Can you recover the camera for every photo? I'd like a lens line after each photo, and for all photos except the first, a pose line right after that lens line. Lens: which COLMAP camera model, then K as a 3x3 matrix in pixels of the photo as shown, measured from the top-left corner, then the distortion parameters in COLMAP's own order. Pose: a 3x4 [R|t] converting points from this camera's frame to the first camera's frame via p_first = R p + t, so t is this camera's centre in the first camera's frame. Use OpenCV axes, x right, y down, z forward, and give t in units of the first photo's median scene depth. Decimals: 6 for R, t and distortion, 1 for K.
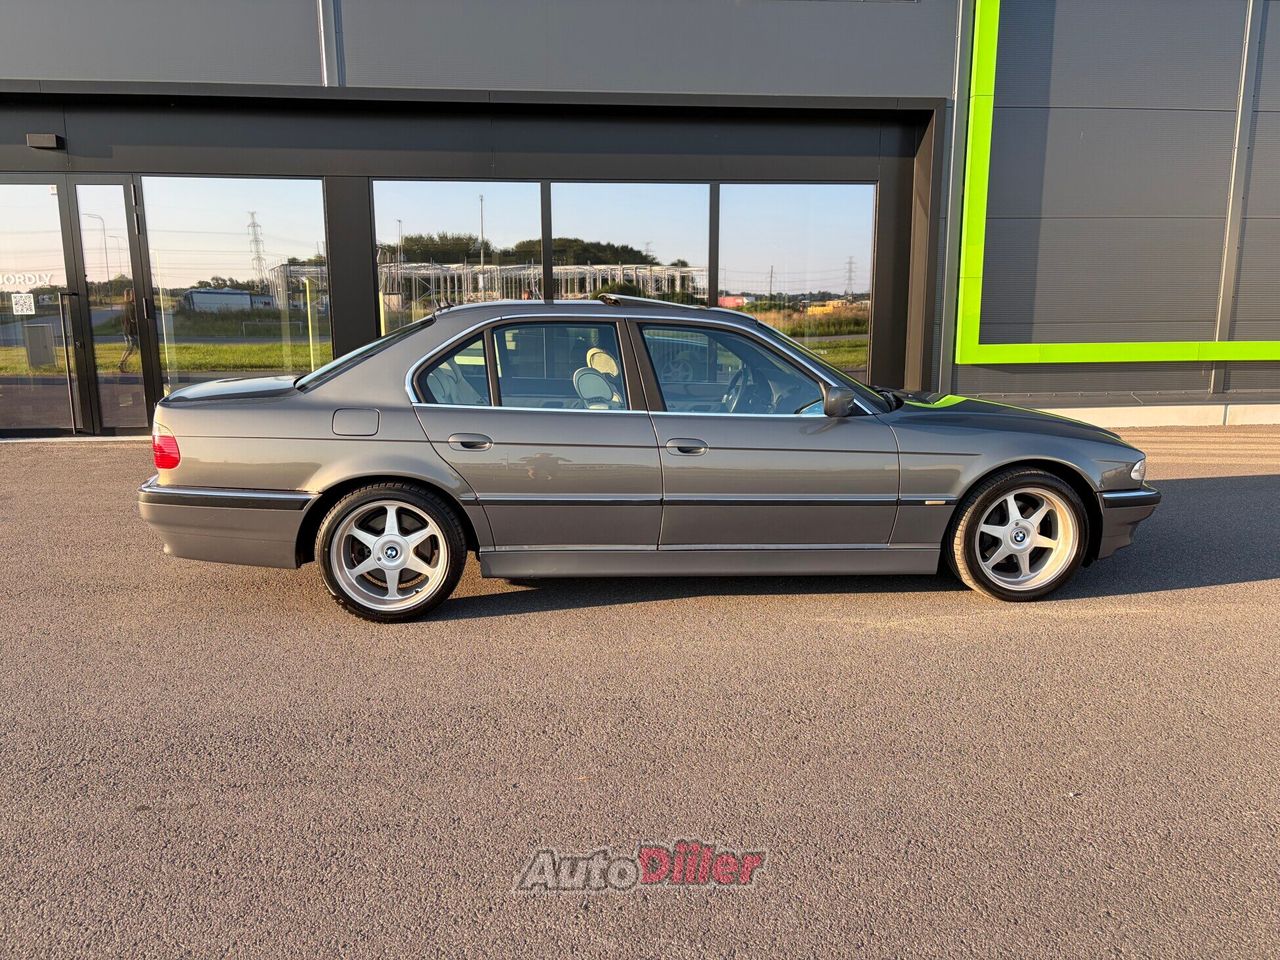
lens RADIAL K [[965.4, 0, 640.0], [0, 965.4, 480.0], [0, 0, 1]] dist [0.003197, 0.000755]
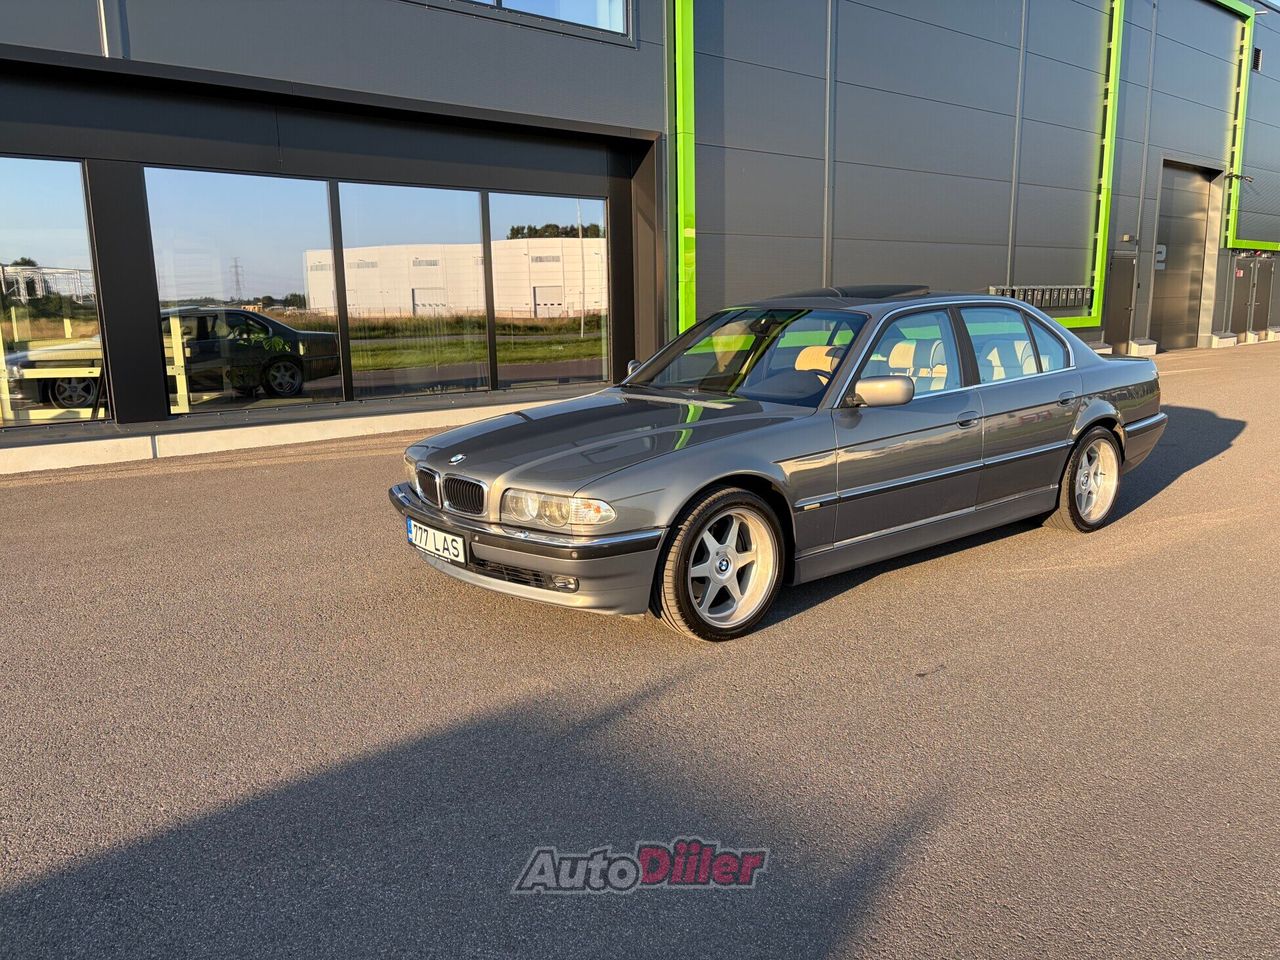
lens RADIAL K [[961.6, 0, 635.0], [0, 961.6, 473.8], [0, 0, 1]] dist [0.011856, -0.011949]
pose [[0.831508, -0.104438, 0.545606, -0.405073], [0.110050, 0.993672, 0.022489, -0.001667], [-0.544502, 0.041344, 0.837740, 0.027504]]
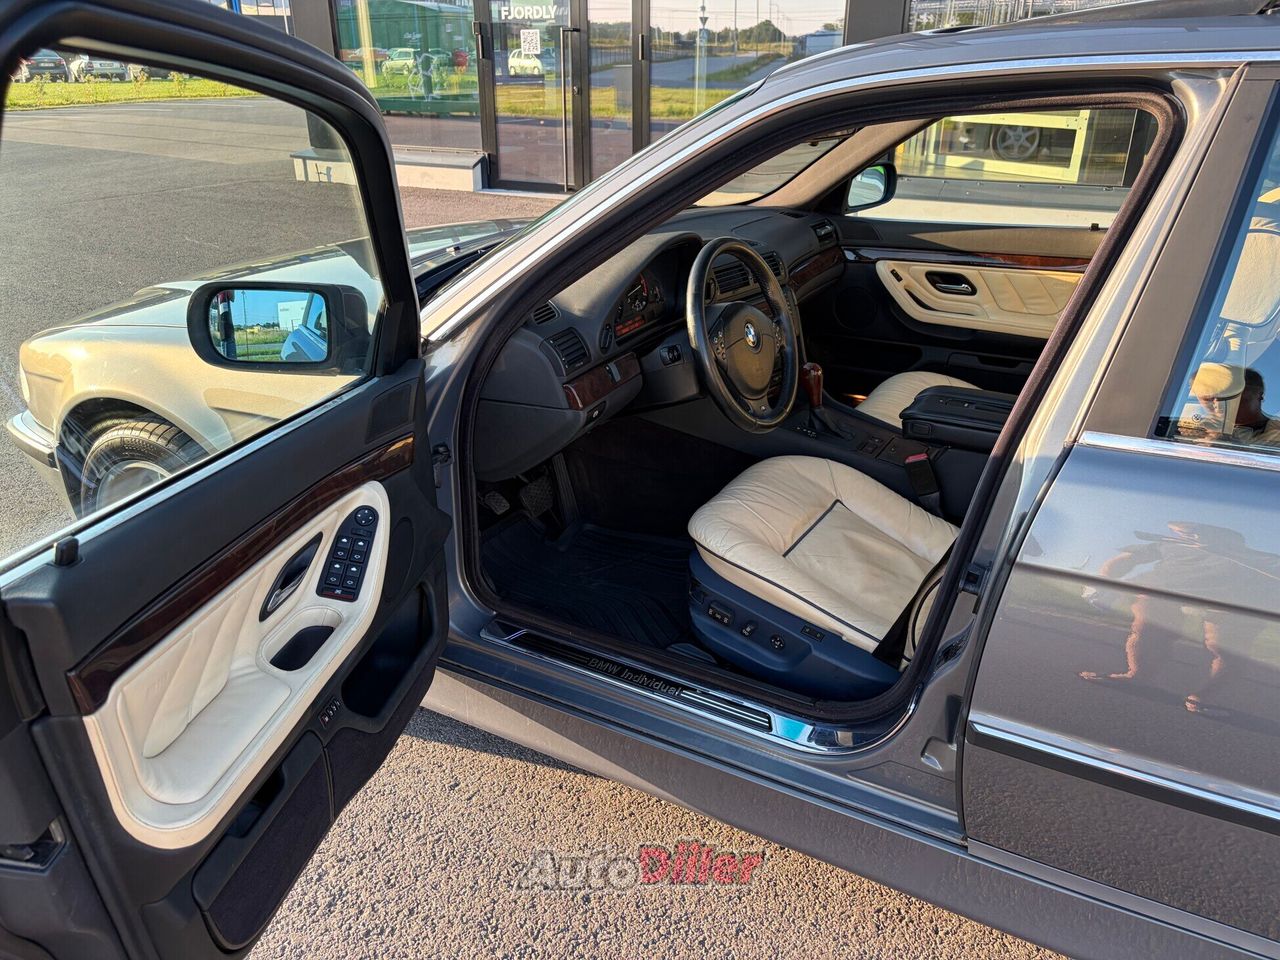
lens RADIAL K [[965.4, 0, 640.0], [0, 965.4, 480.0], [0, 0, 1]] dist [0.003197, 0.000755]
pose [[0.830136, 0.228664, -0.508514, 0.016727], [-0.101867, 0.958884, 0.264886, -0.032725], [0.548176, -0.168090, 0.819298, 0.217504]]
